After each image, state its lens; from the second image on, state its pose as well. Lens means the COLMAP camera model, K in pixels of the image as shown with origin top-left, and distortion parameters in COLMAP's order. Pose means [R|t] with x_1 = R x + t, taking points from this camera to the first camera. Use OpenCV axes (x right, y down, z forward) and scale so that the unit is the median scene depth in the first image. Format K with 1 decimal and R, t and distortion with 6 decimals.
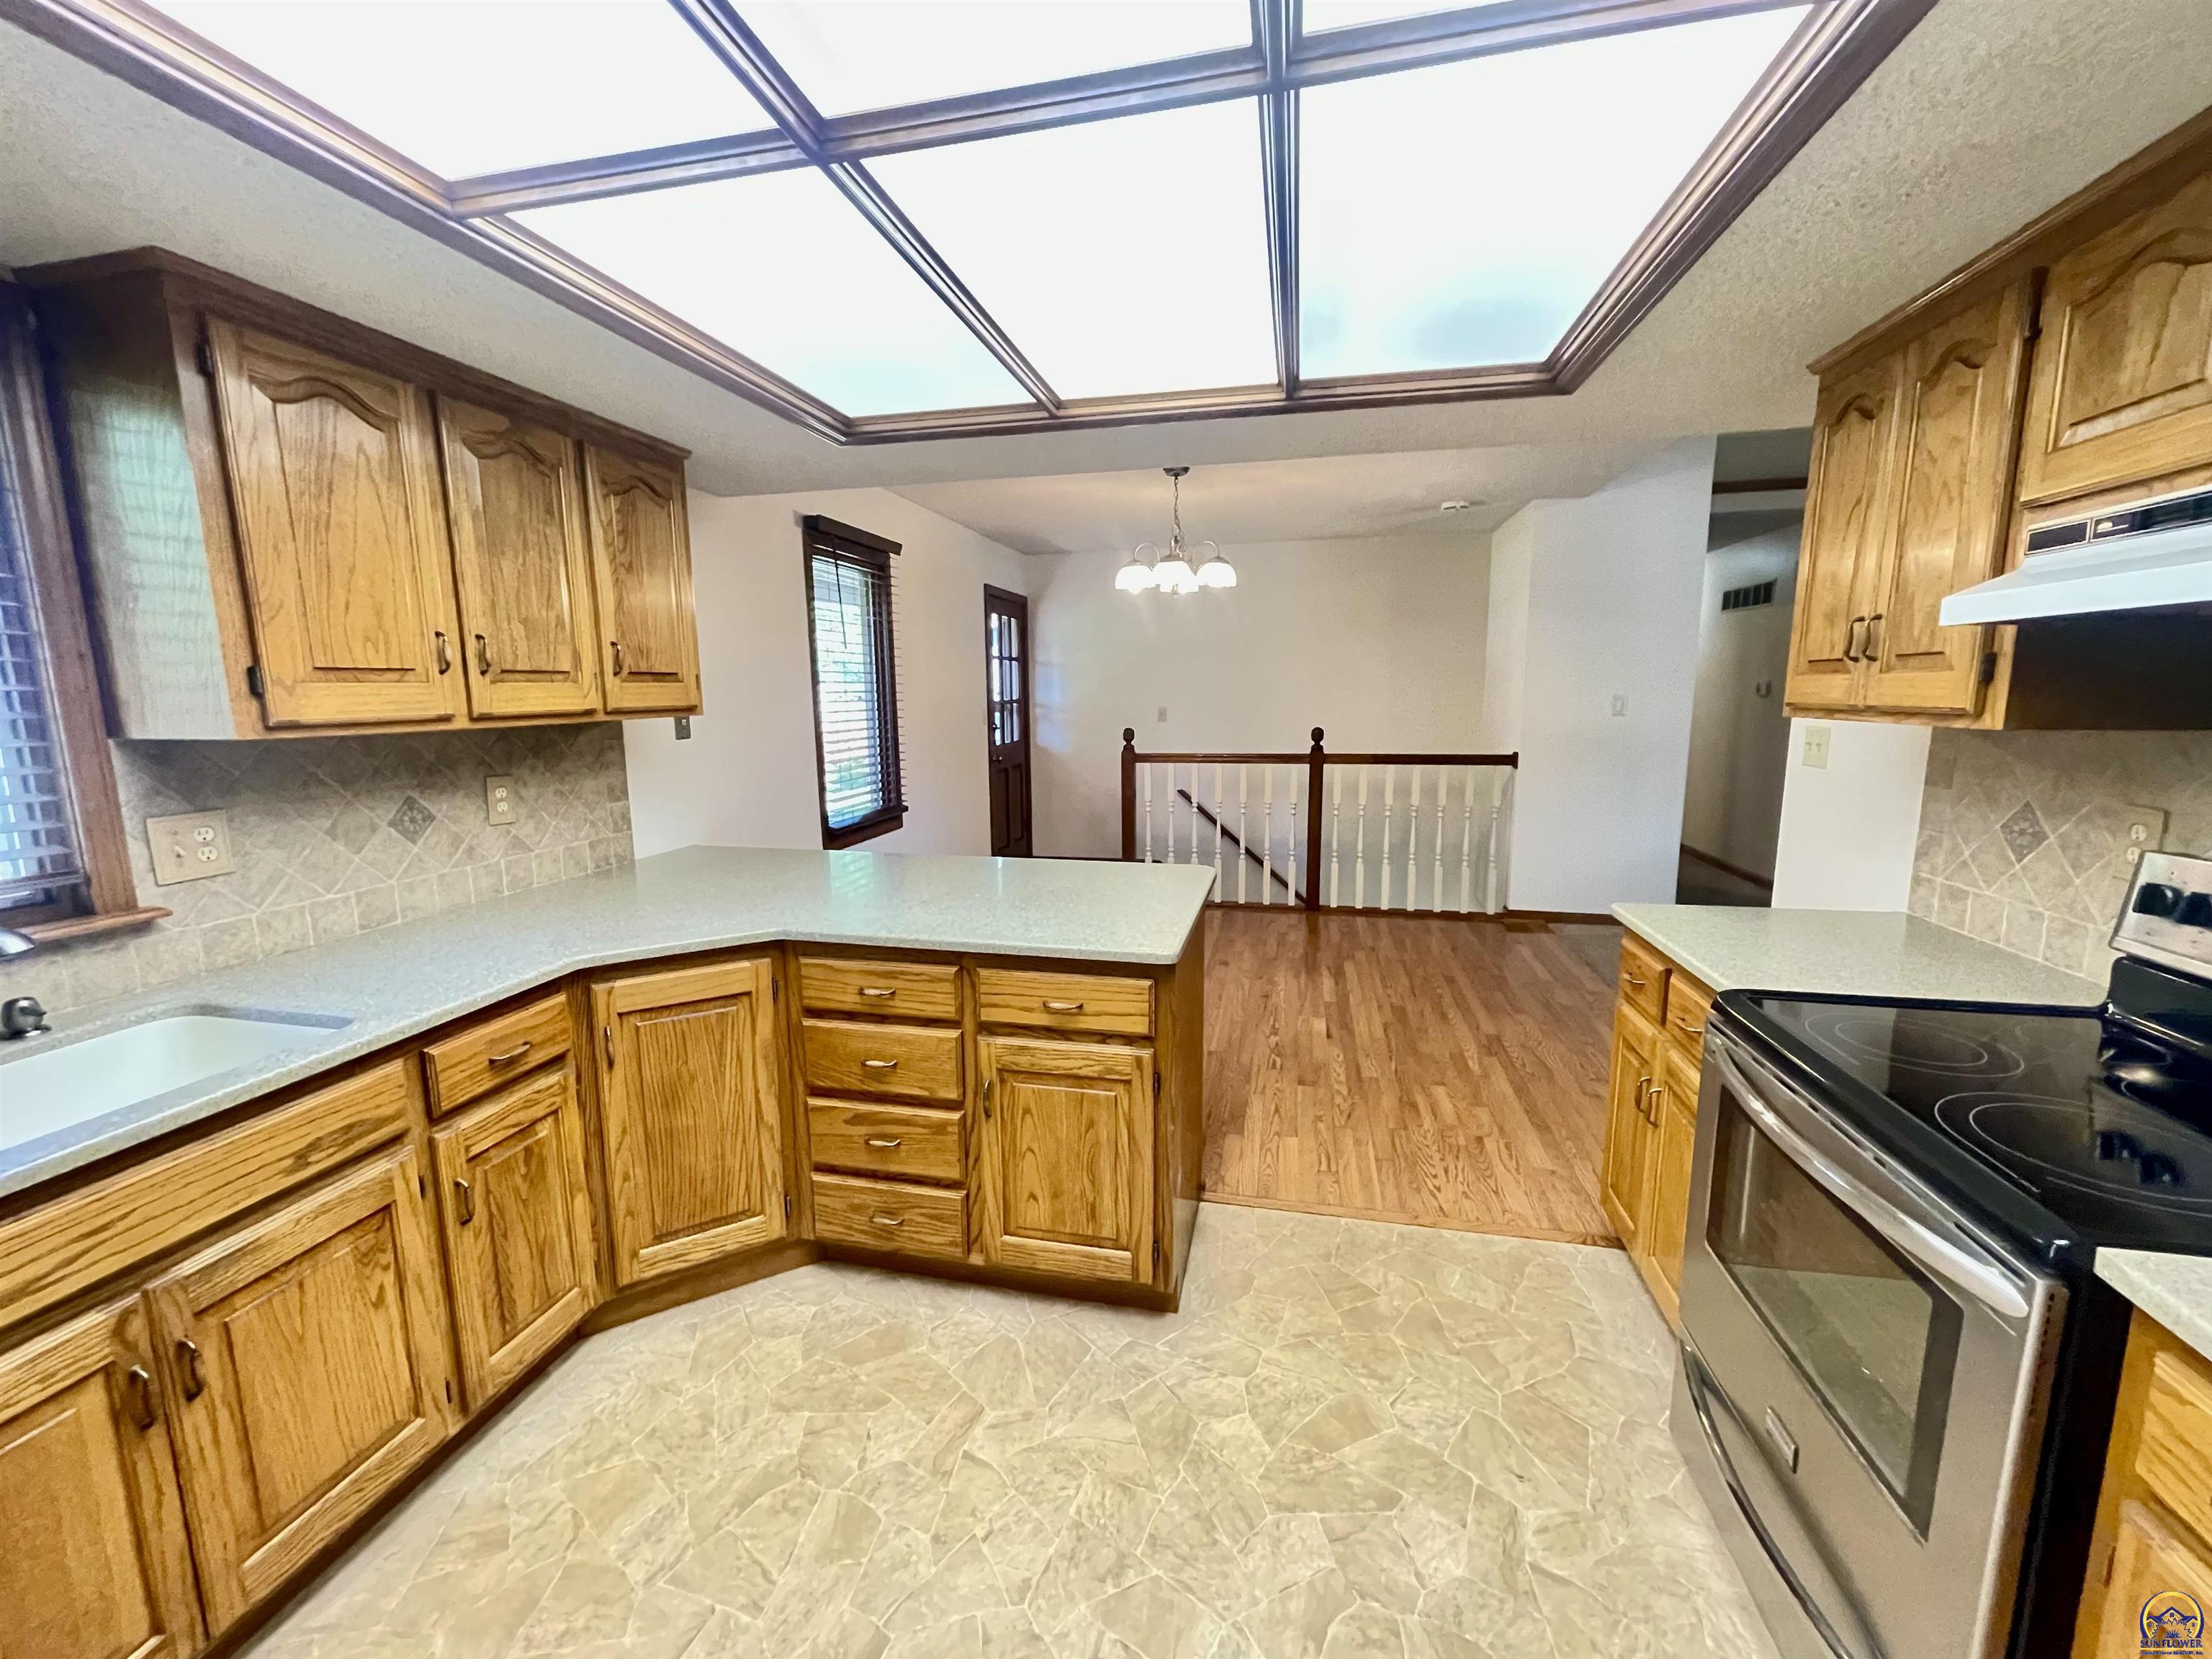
lens RADIAL K [[900.8, 0, 1106.0], [0, 900.8, 829.5], [0, 0, 1]] dist [0.001219, 0.000045]
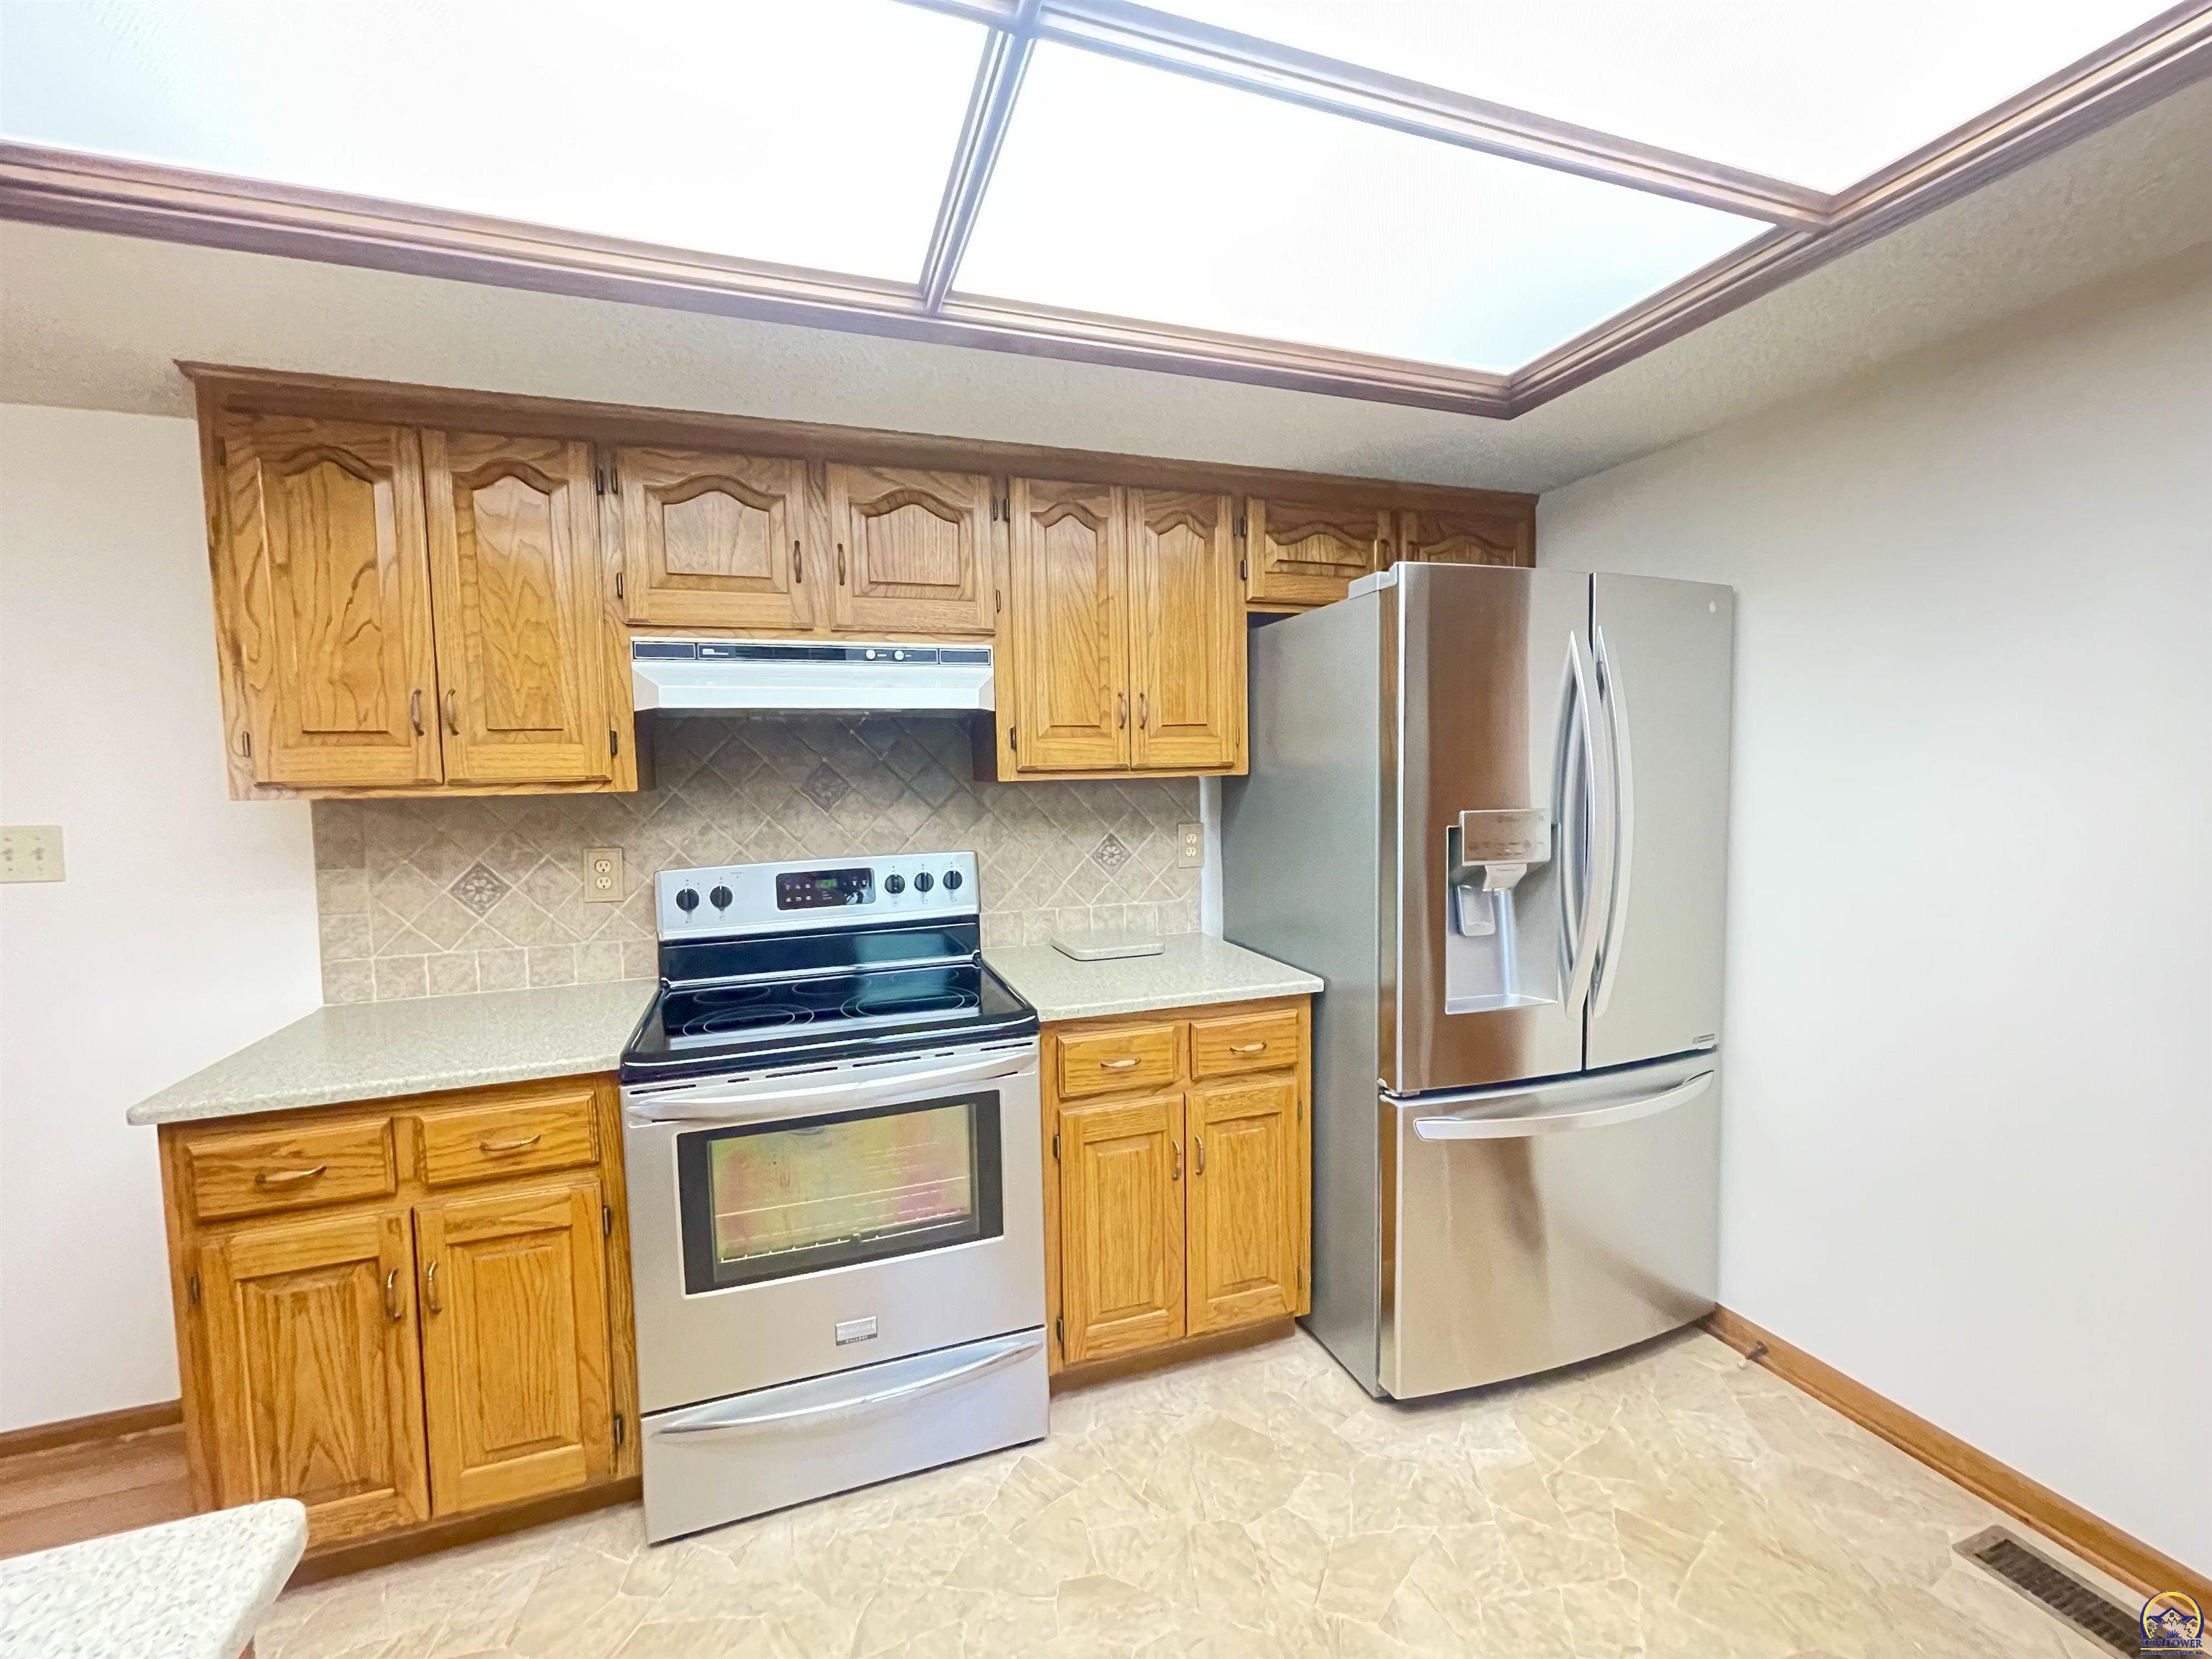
lens RADIAL K [[882.4, 0, 1106.0], [0, 882.4, 829.5], [0, 0, 1]] dist [-0.001809, -0.000072]
pose [[-0.521244, -0.043858, 0.852280, -0.386788], [0.153856, 0.977485, 0.144398, -0.121866], [-0.839424, 0.206395, -0.502761, 0.967727]]
